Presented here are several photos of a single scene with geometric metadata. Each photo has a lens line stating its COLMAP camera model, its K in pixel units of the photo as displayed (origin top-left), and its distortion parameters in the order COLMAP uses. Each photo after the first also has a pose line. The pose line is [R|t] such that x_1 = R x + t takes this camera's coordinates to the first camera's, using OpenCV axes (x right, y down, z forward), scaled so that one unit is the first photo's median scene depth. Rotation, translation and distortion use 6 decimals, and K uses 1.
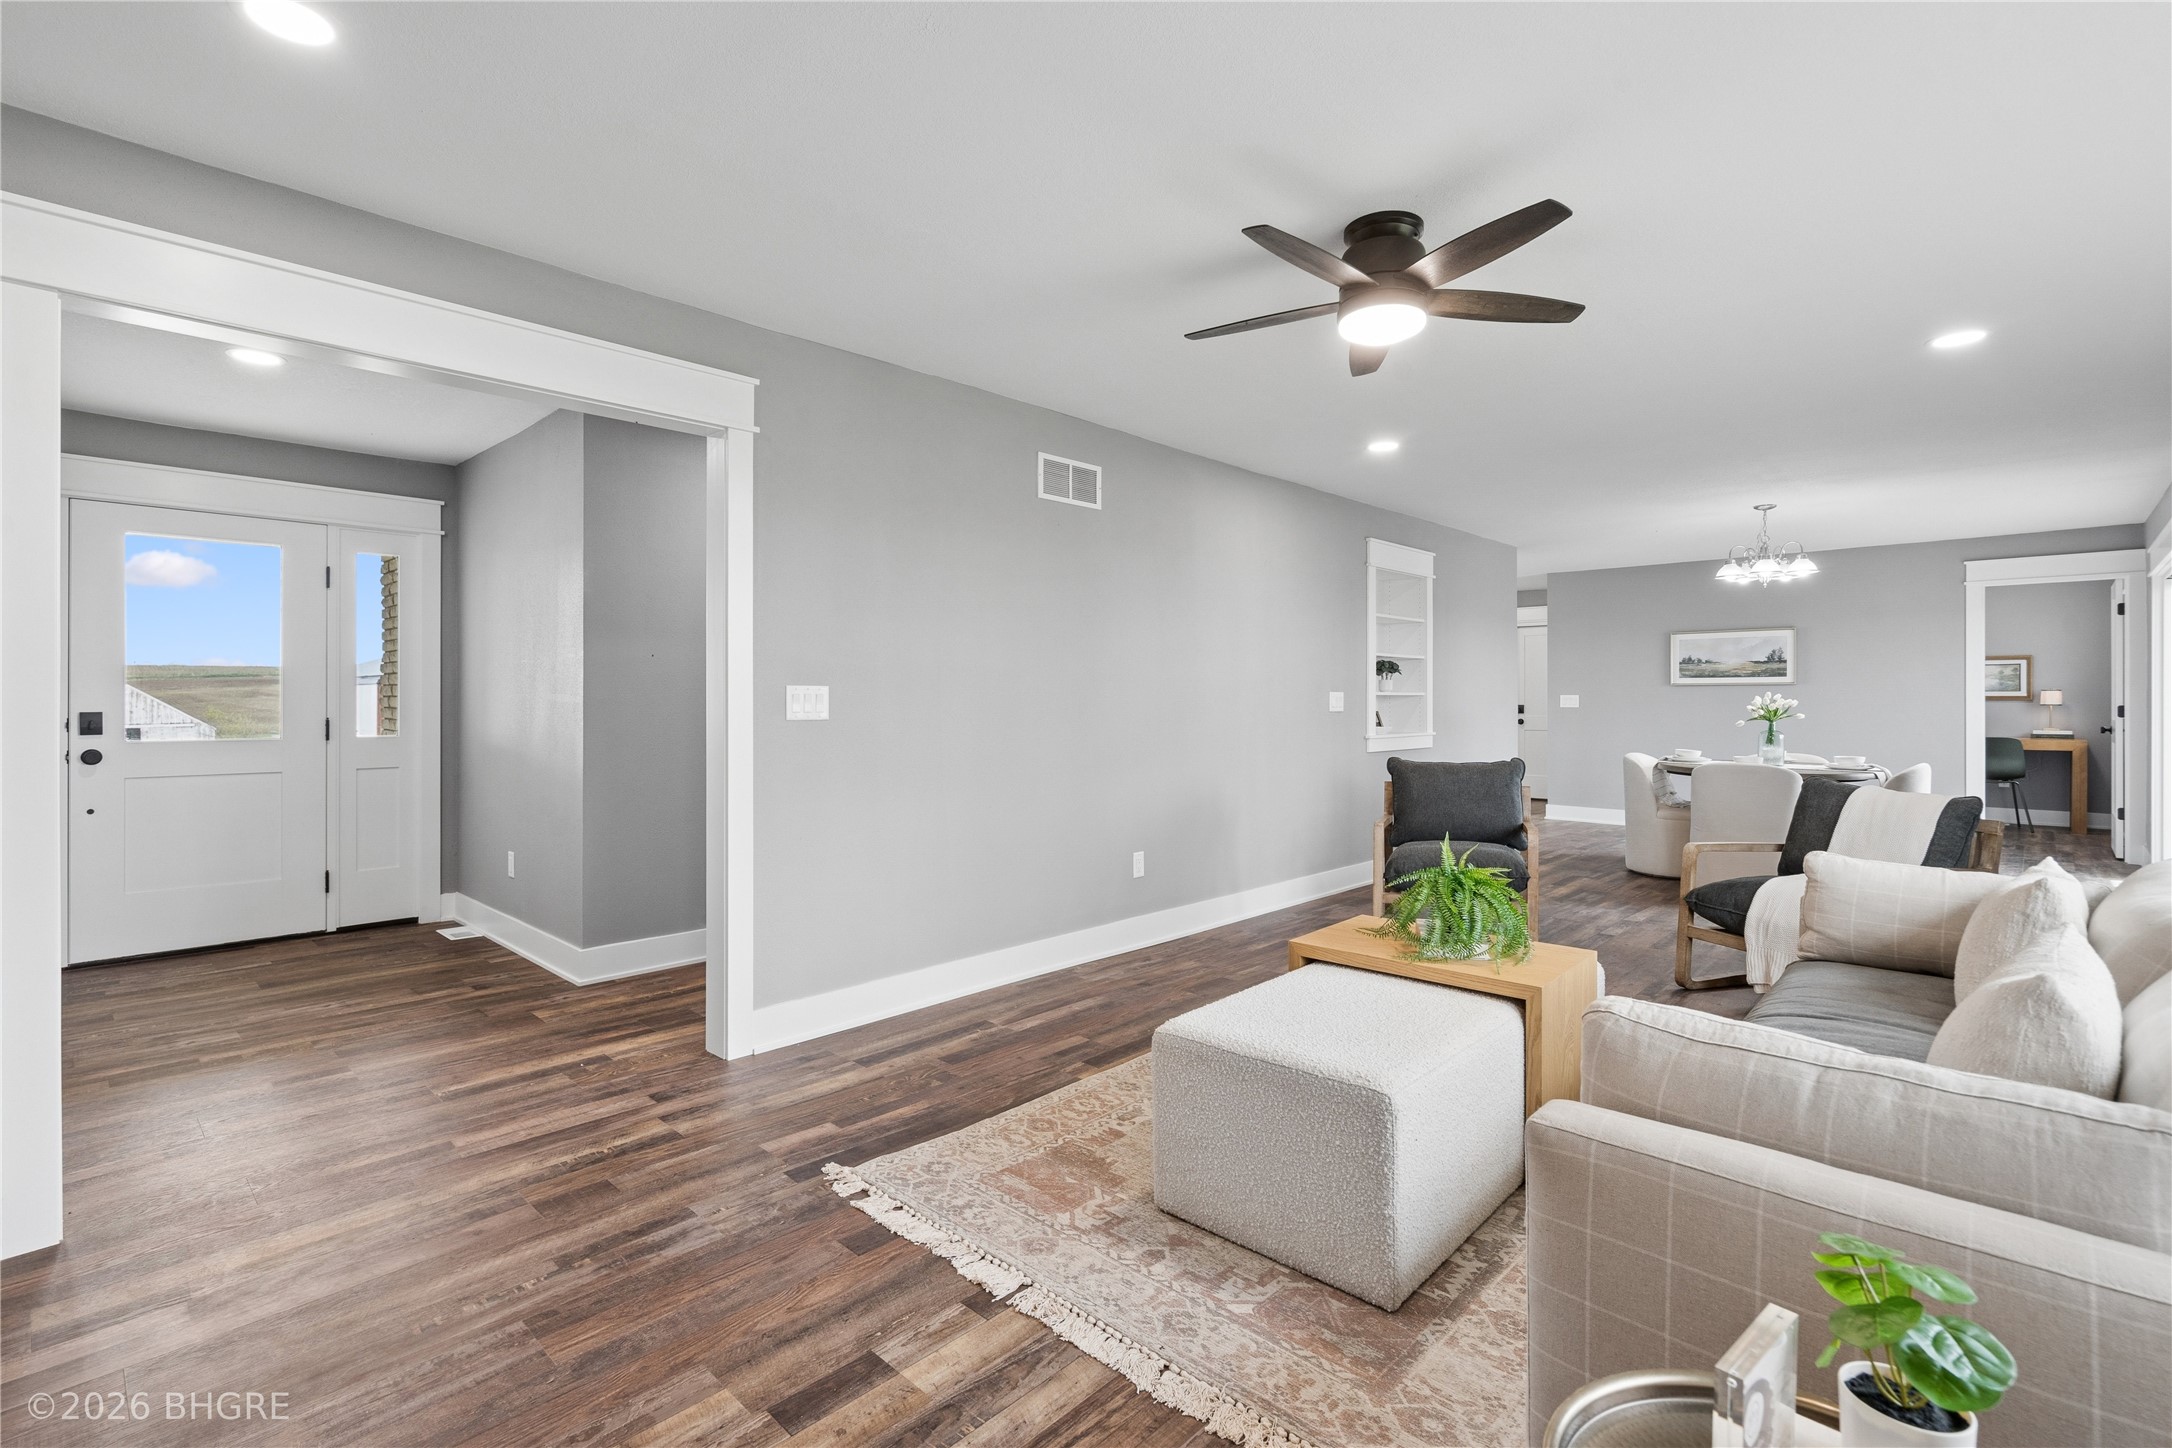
lens RADIAL K [[986.4, 0, 1070.9], [0, 986.4, 709.2], [0, 0, 1]] dist [-0.002489, -0.000604]
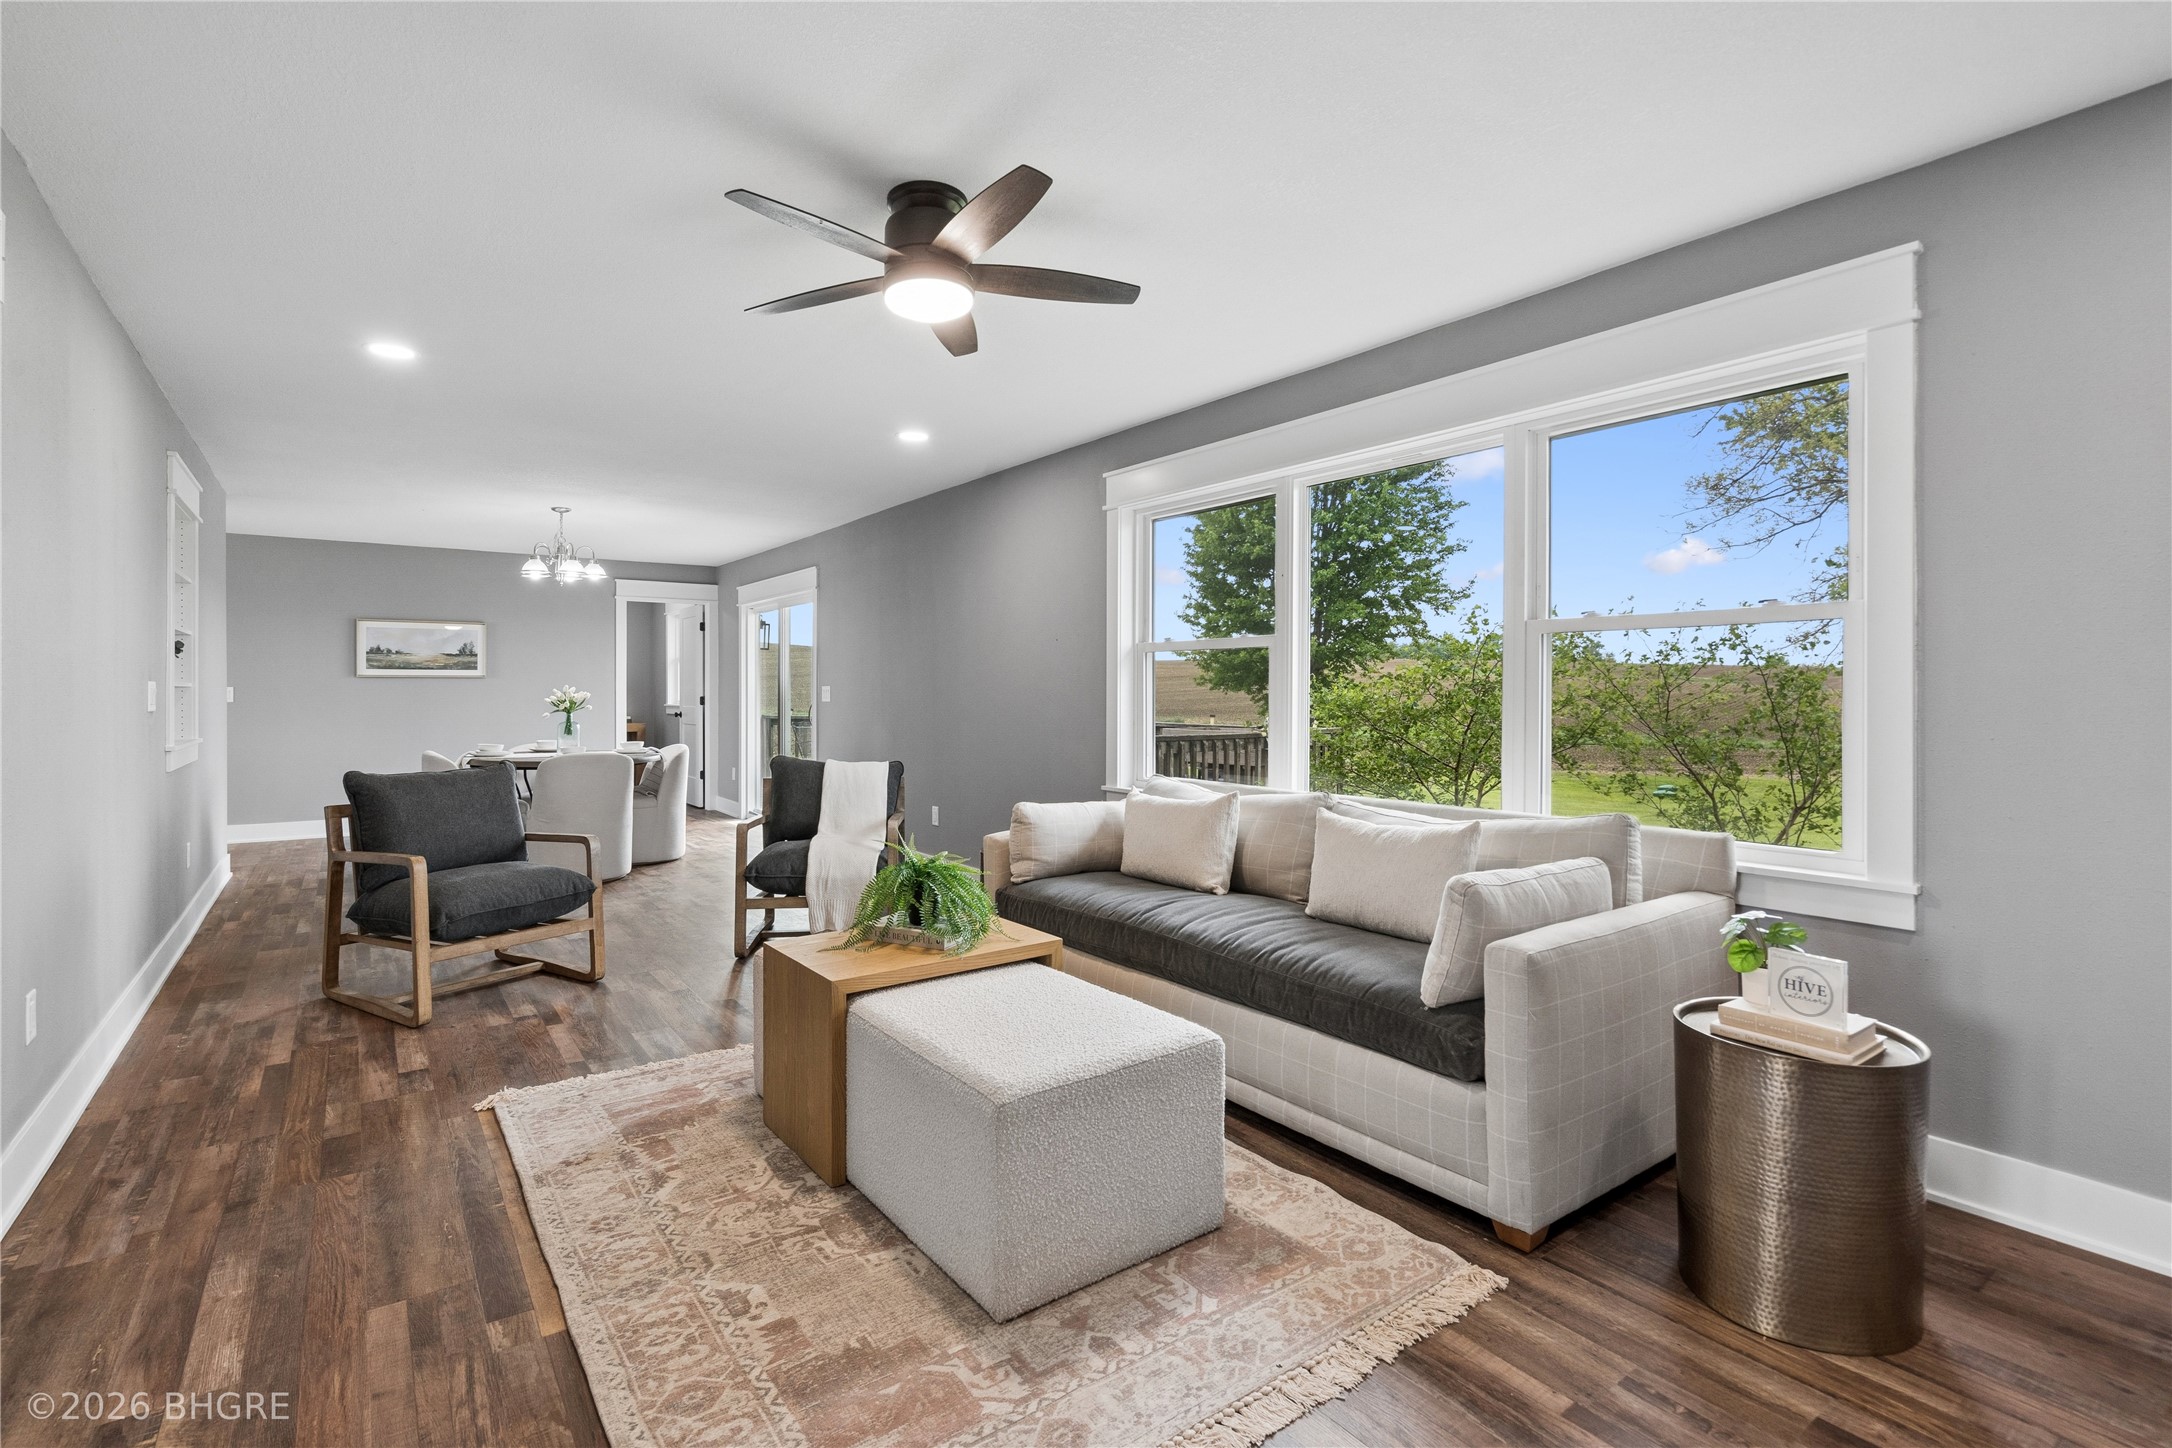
lens RADIAL K [[986.4, 0, 1070.9], [0, 986.4, 709.2], [0, 0, 1]] dist [-0.002489, -0.000604]
pose [[0.190129, -0.017399, 0.981605, -0.290781], [0.009738, 0.999827, 0.015835, -0.004021], [-0.981711, 0.006548, 0.190265, 0.333821]]
